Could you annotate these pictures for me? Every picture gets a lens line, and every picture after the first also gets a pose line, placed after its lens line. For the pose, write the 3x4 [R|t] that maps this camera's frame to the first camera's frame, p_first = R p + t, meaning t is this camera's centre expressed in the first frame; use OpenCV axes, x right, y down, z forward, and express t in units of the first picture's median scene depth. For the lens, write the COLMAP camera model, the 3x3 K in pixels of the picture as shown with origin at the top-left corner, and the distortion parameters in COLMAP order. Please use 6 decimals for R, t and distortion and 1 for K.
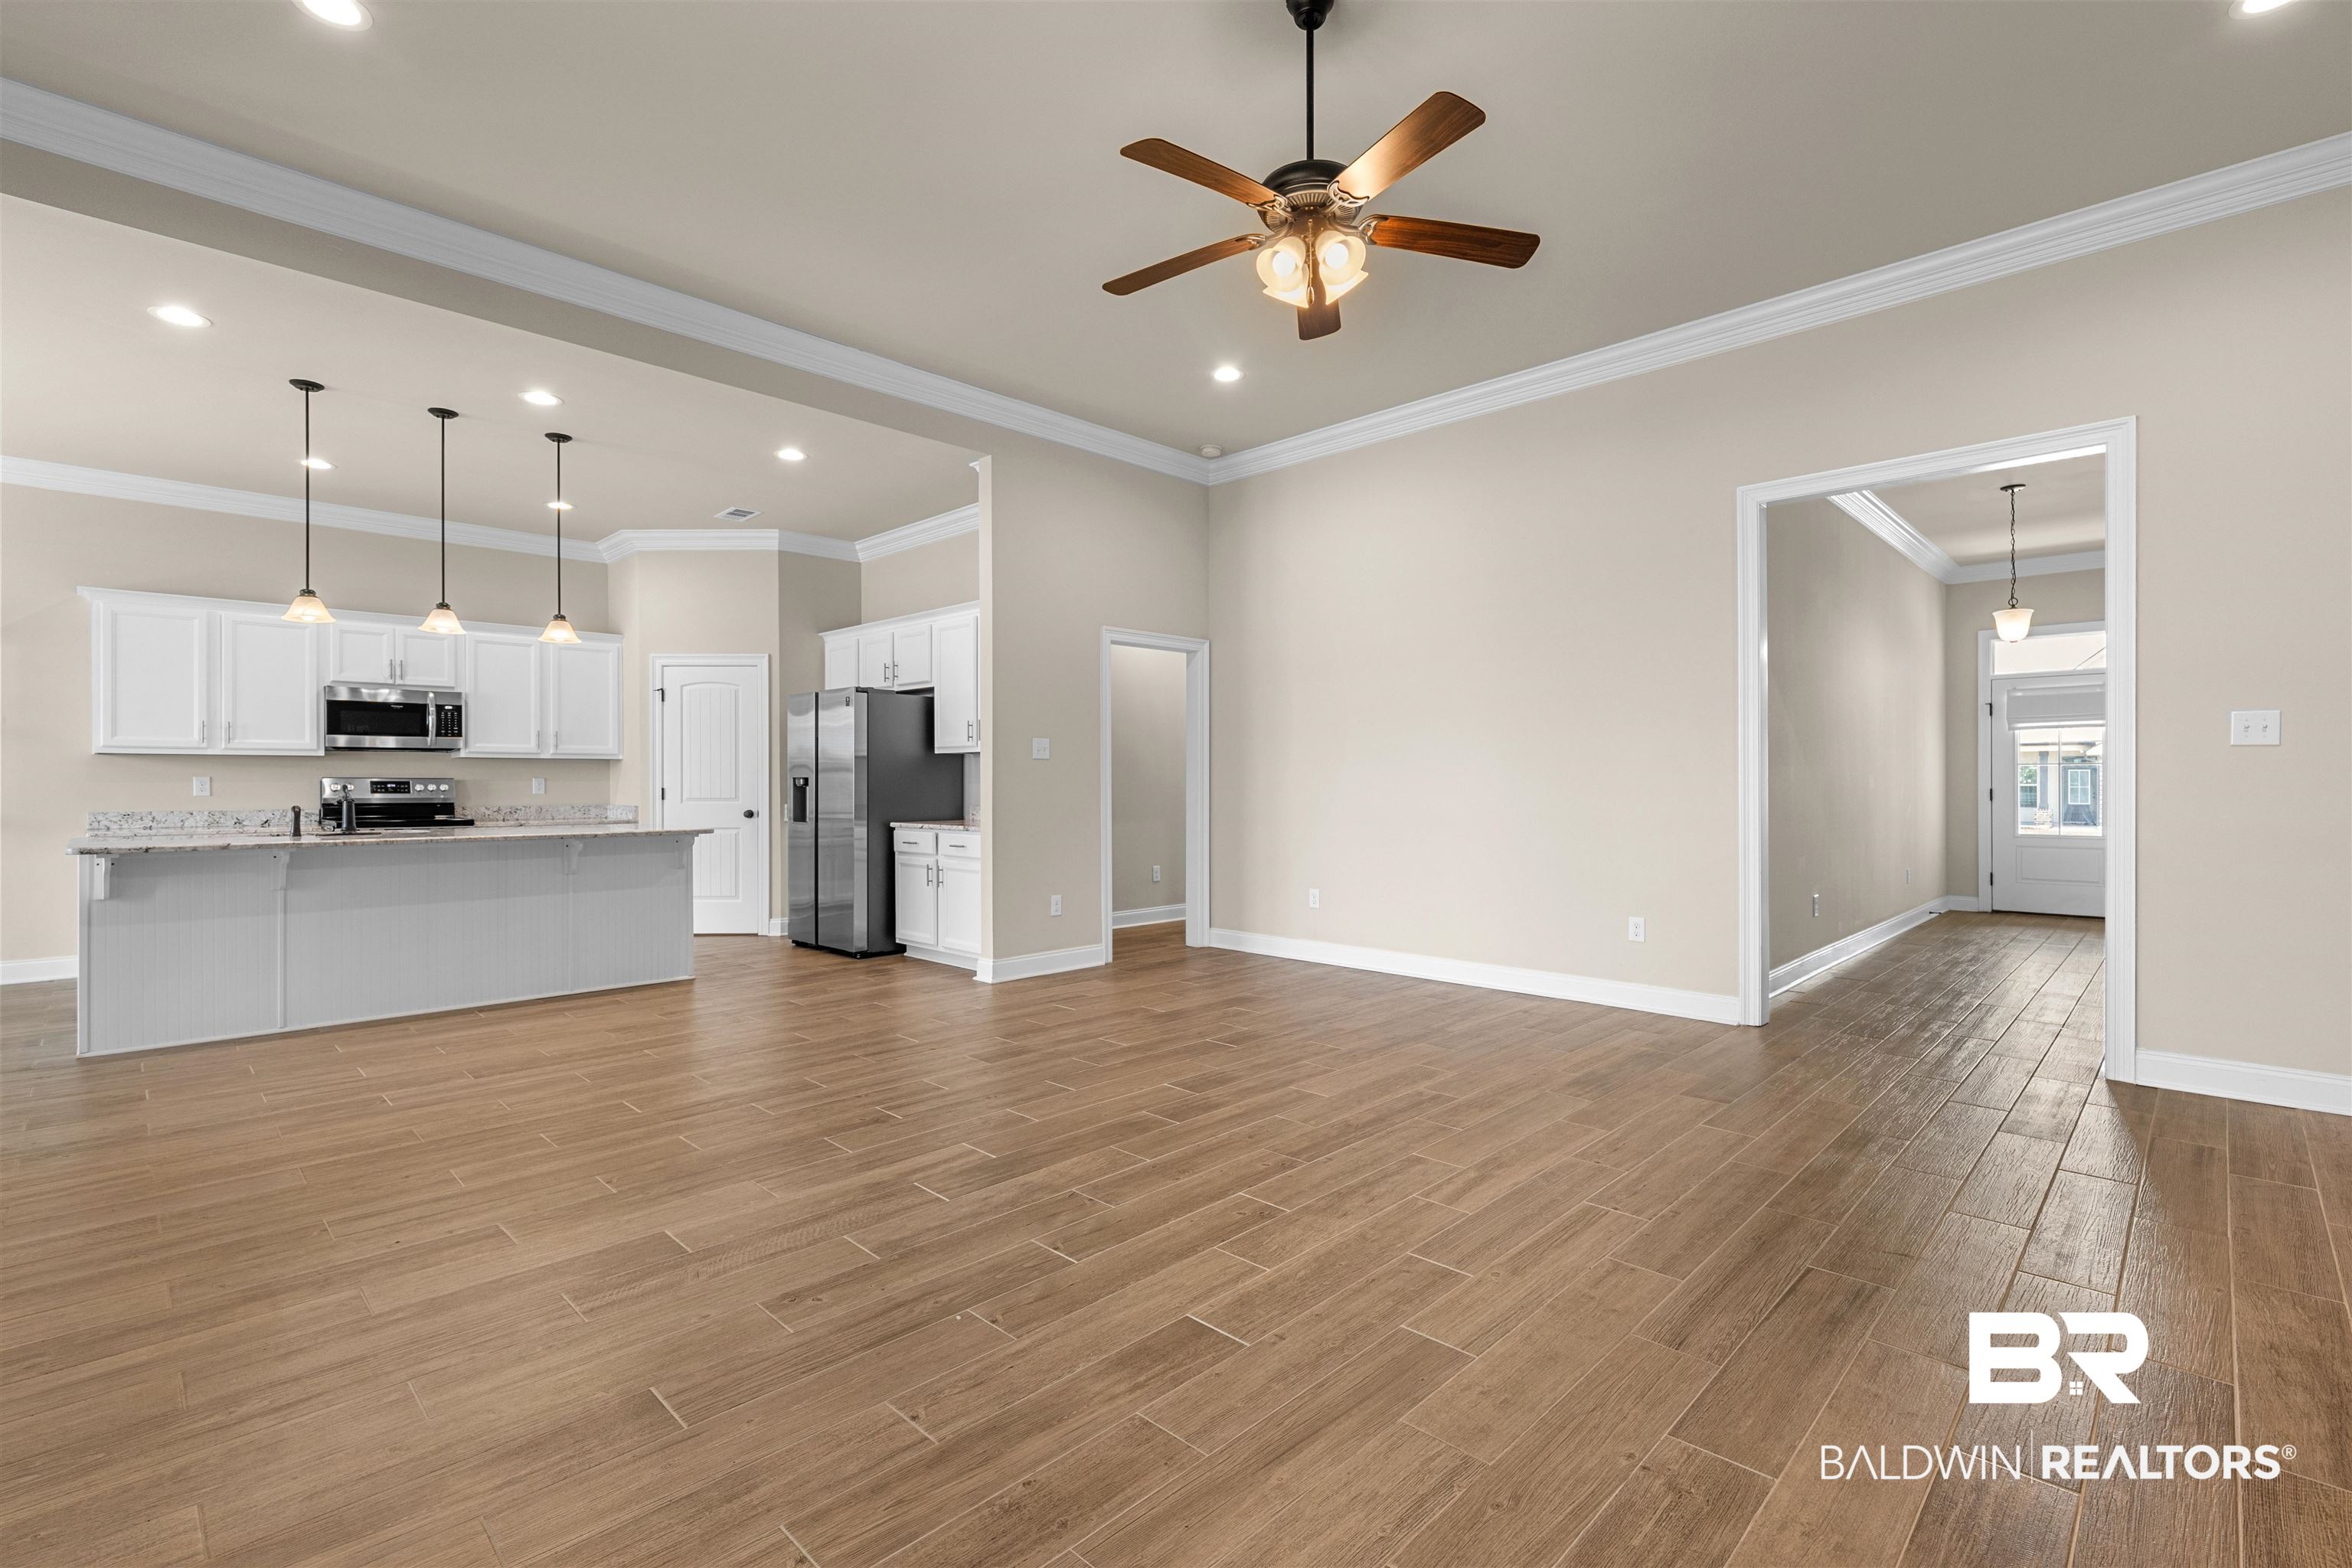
lens RADIAL K [[1086.5, 0, 1194.7], [0, 1086.5, 792.3], [0, 0, 1]] dist [0.000254, 0.000472]
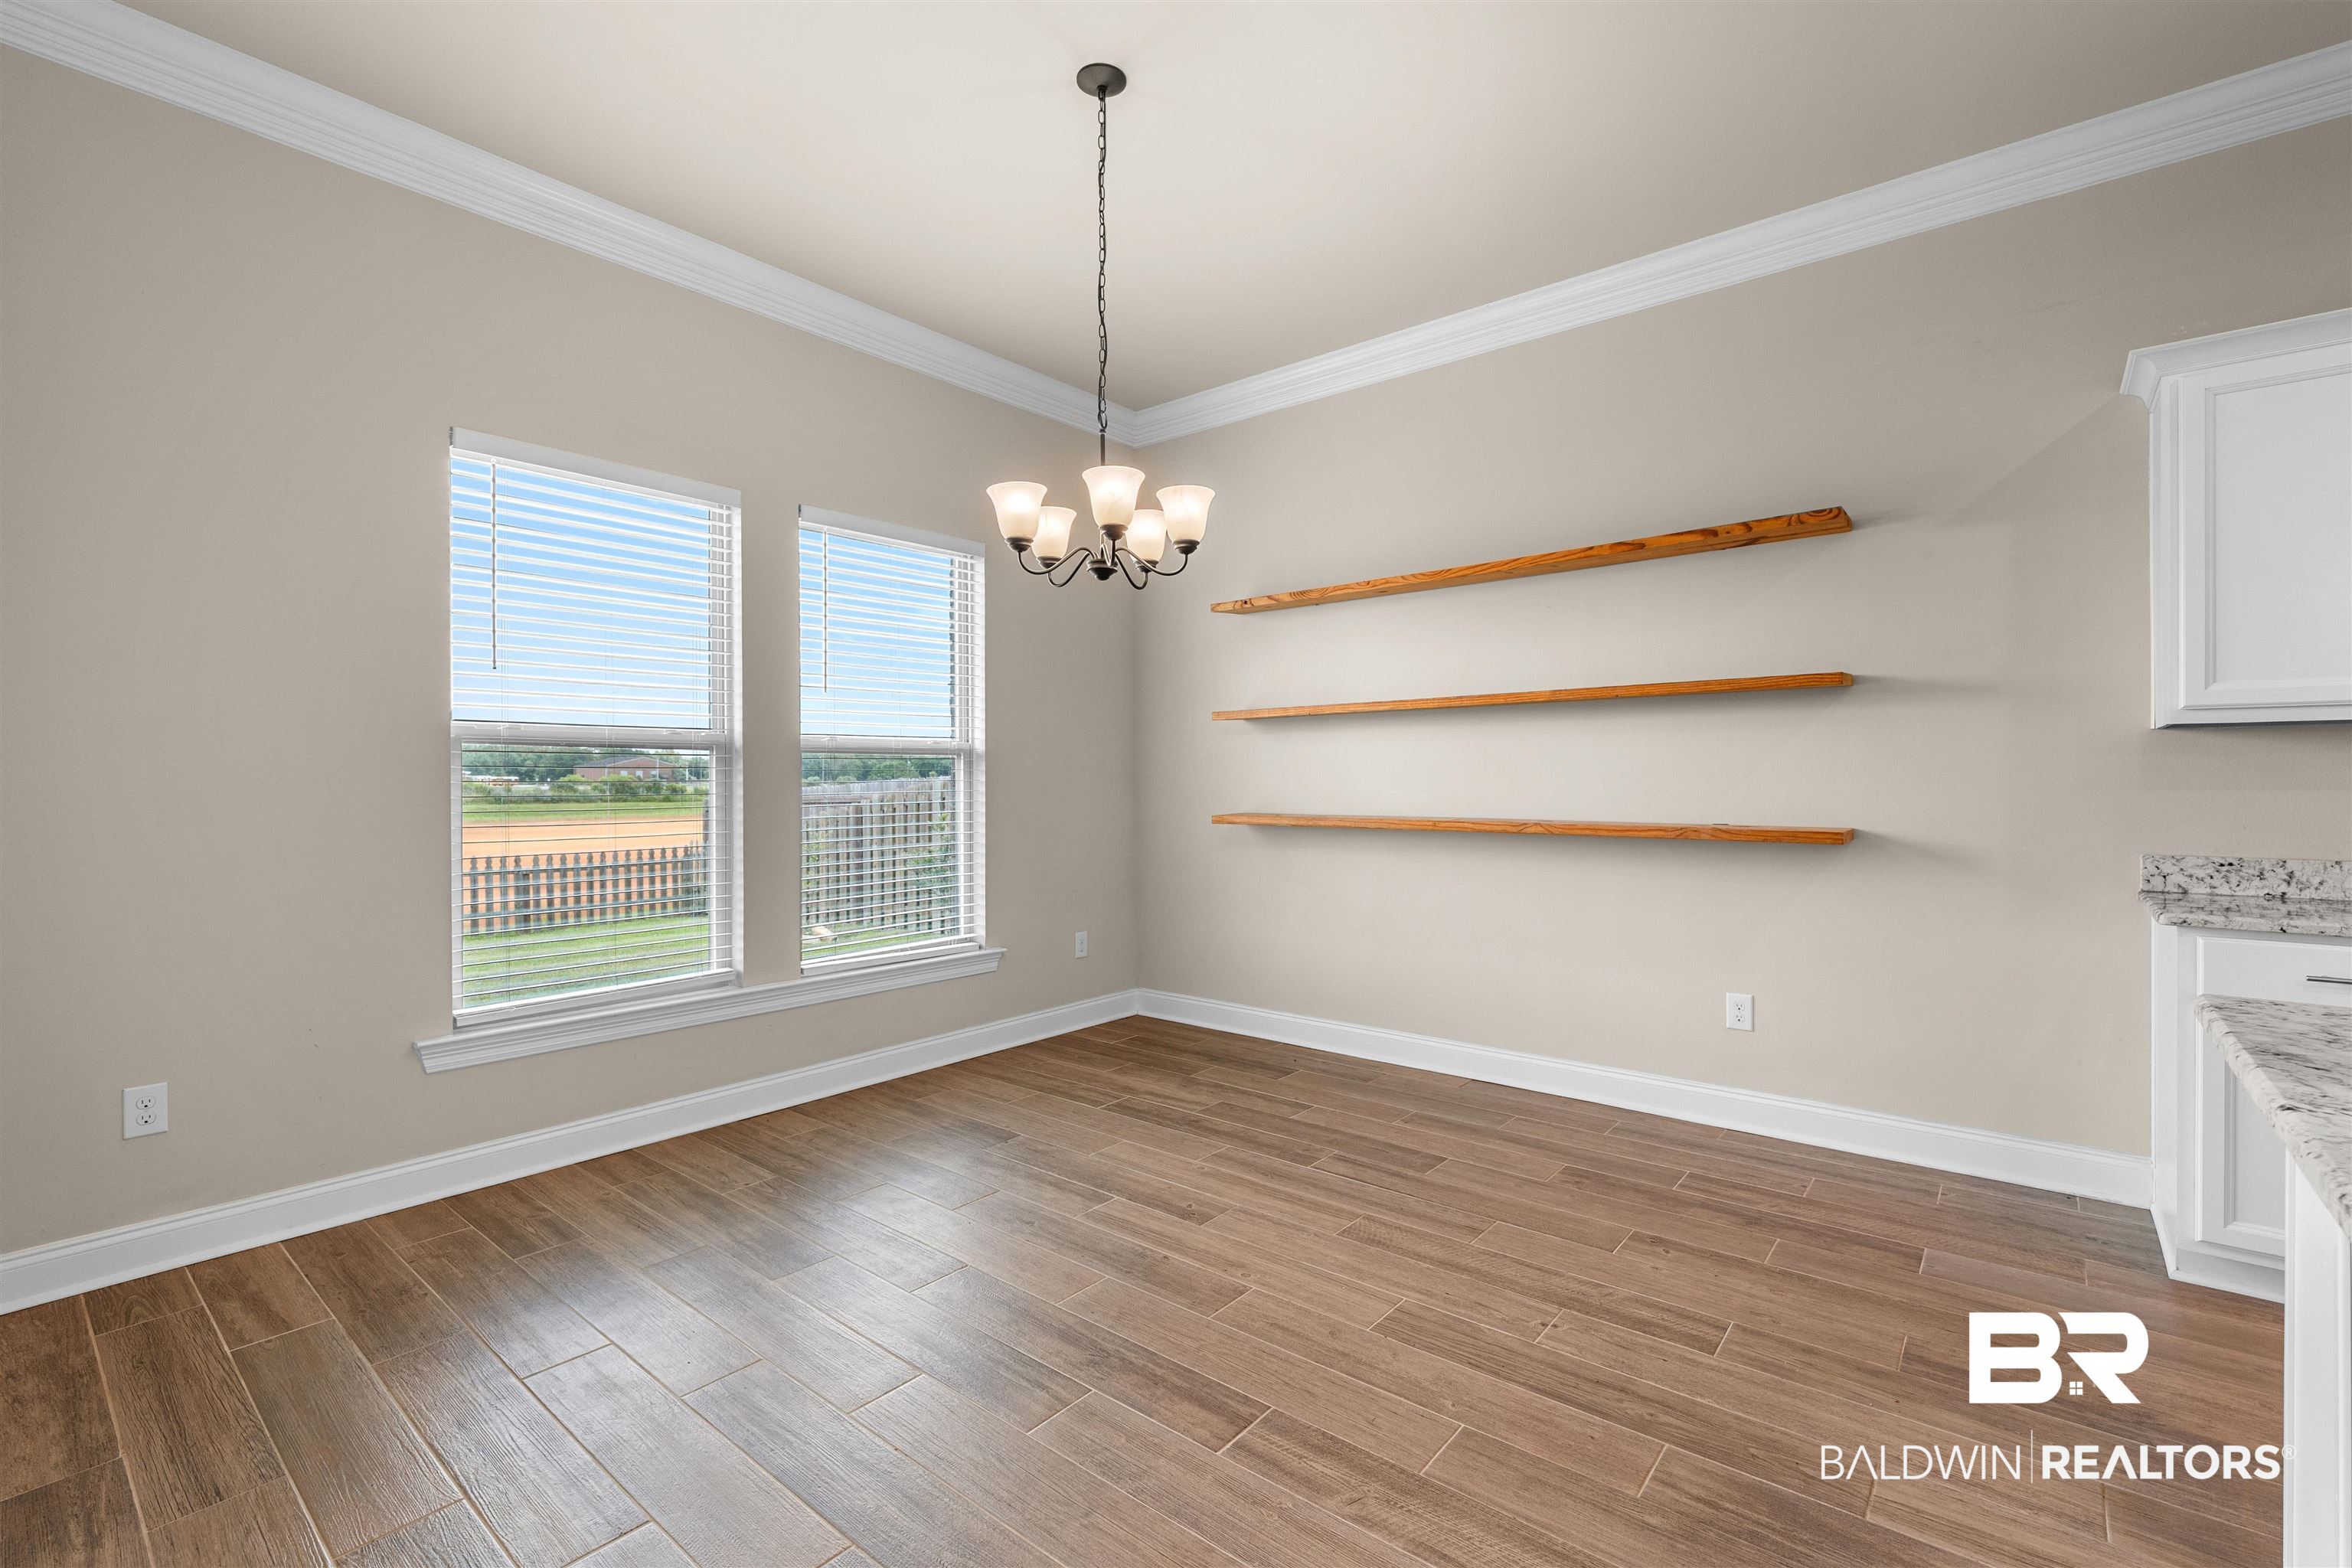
lens RADIAL K [[1017.1, 0, 1196.9], [0, 1017.1, 777.6], [0, 0, 1]] dist [0.007924, -0.000840]
pose [[0.060036, 0.003728, -0.998189, -0.595278], [-0.002637, 0.999990, 0.003576, -0.014876], [0.998193, 0.002417, 0.060046, 0.560342]]
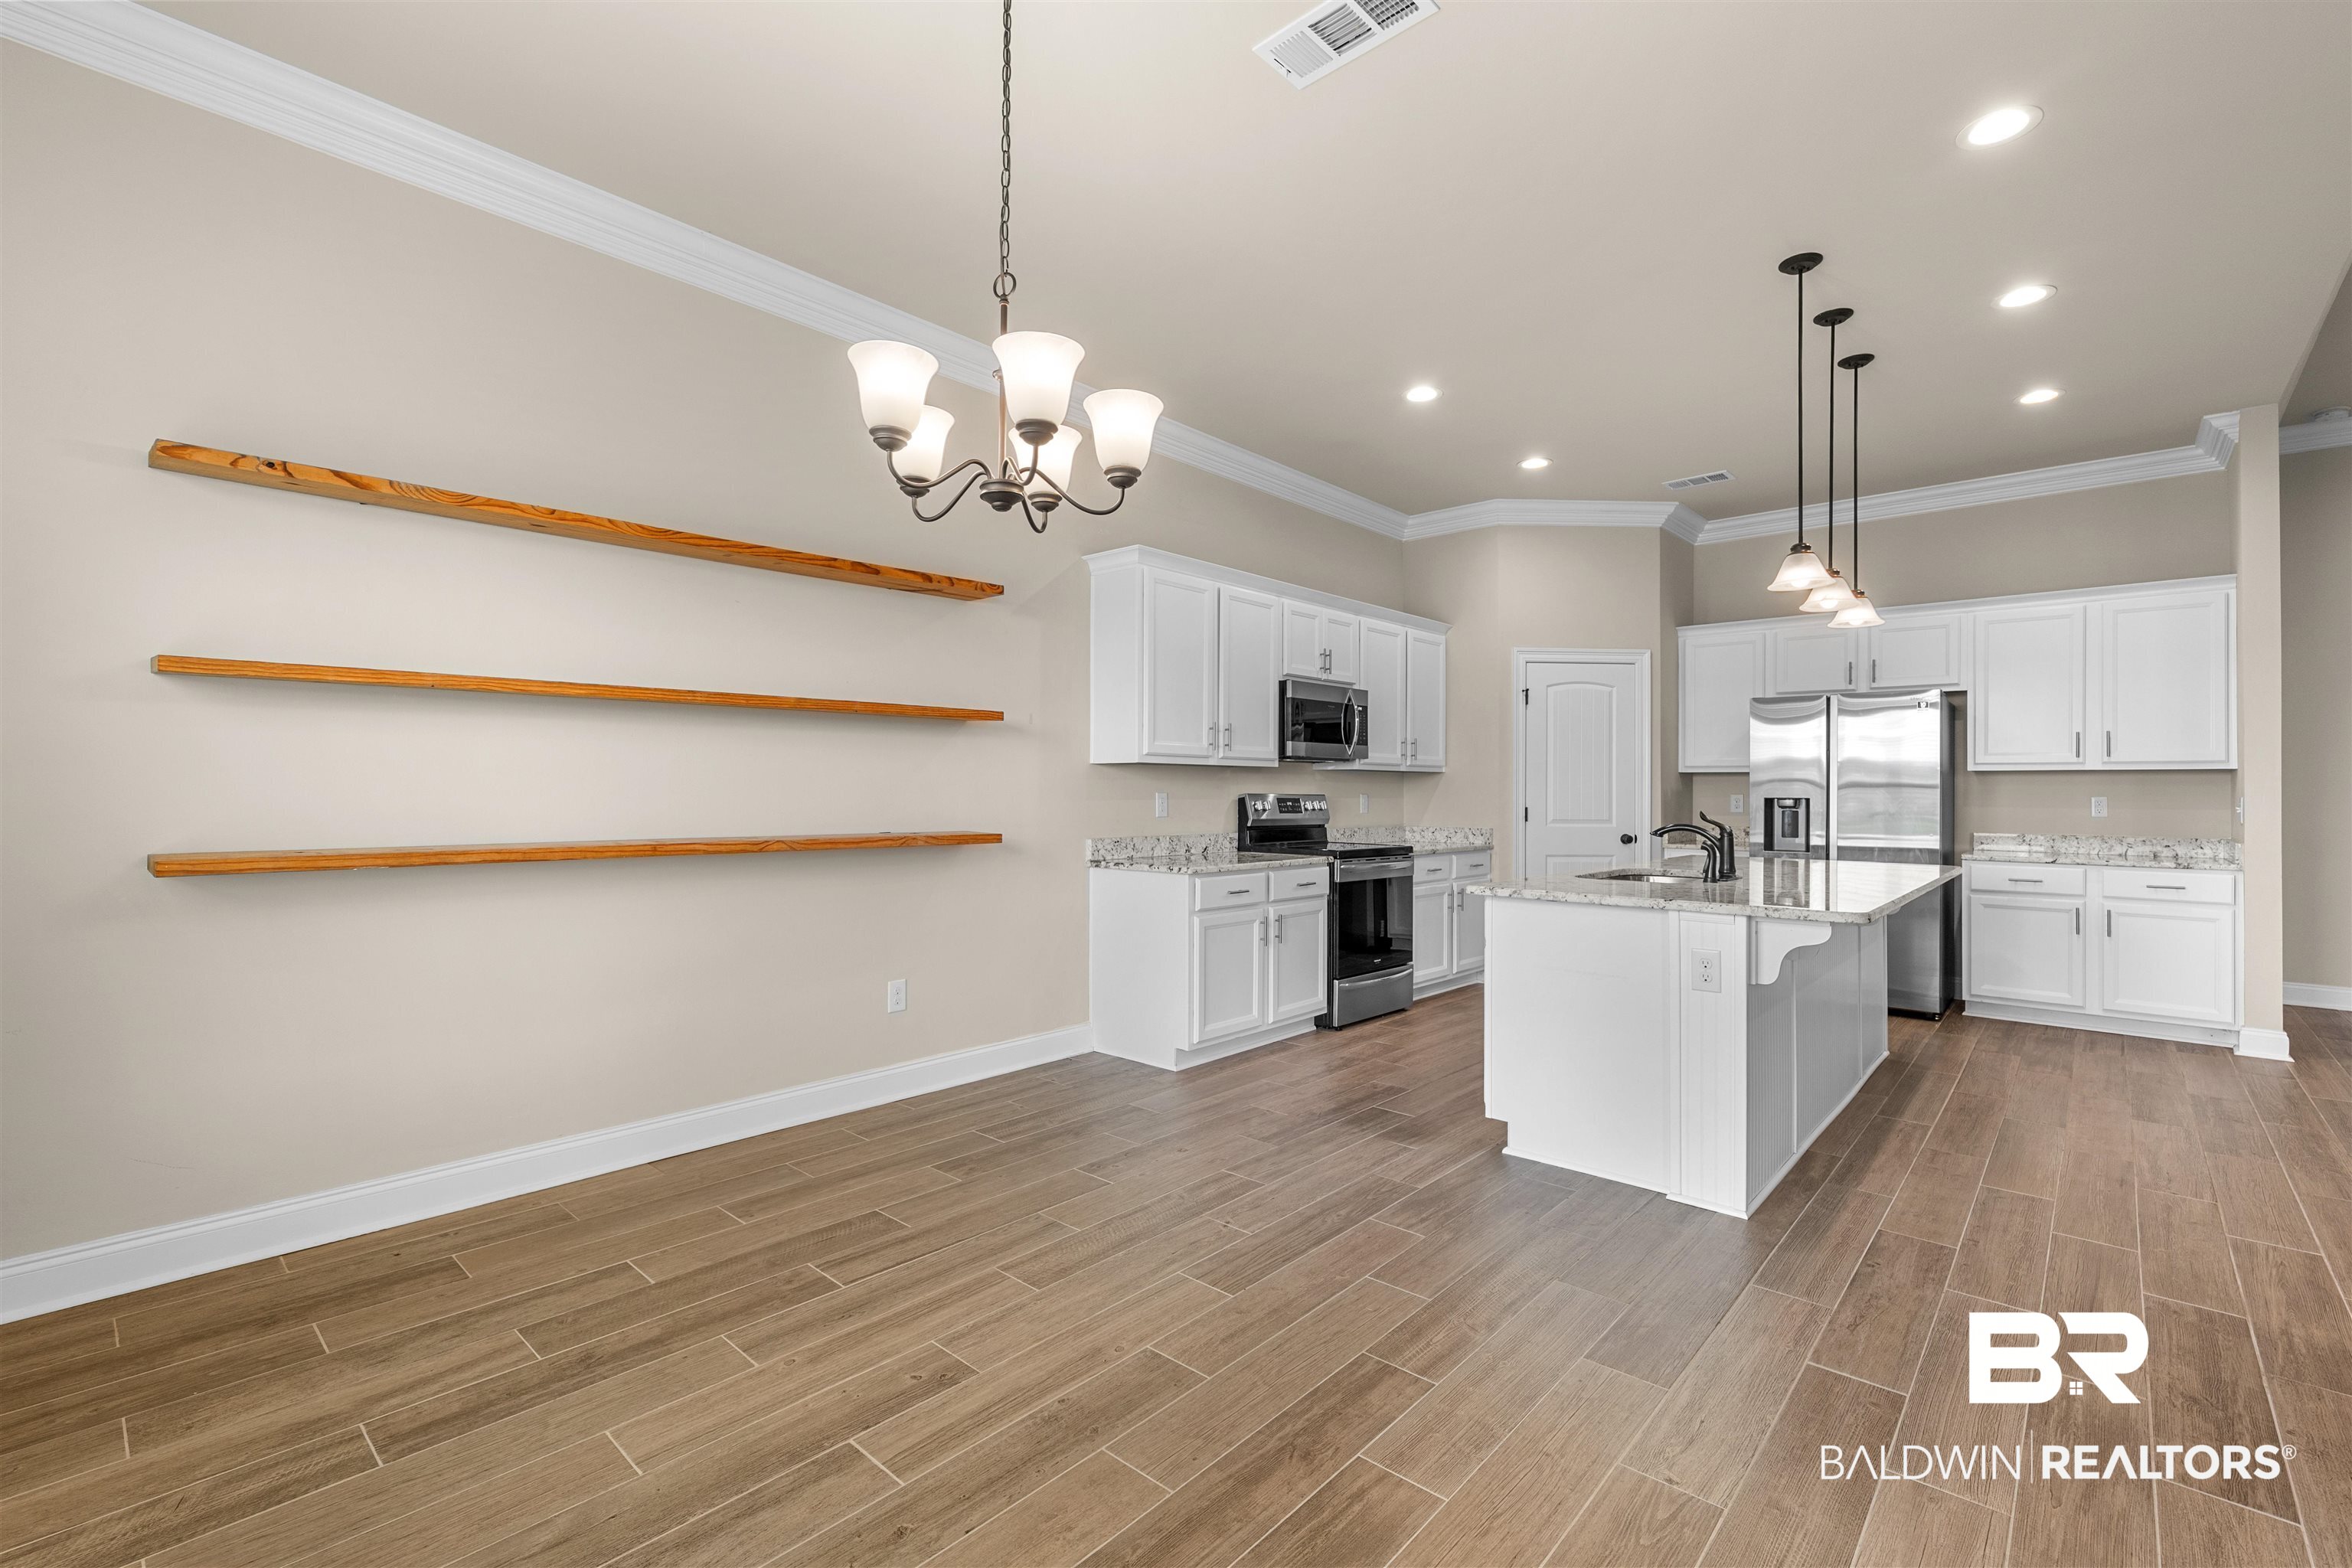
lens RADIAL K [[1017.1, 0, 1160.8], [0, 1017.1, 772.2], [0, 0, 1]] dist [0.007924, -0.000840]
pose [[0.999751, 0.013685, -0.017643, -0.942317], [-0.014067, 0.999666, -0.021700, -0.013703], [0.017340, 0.021942, 0.999609, 0.267982]]
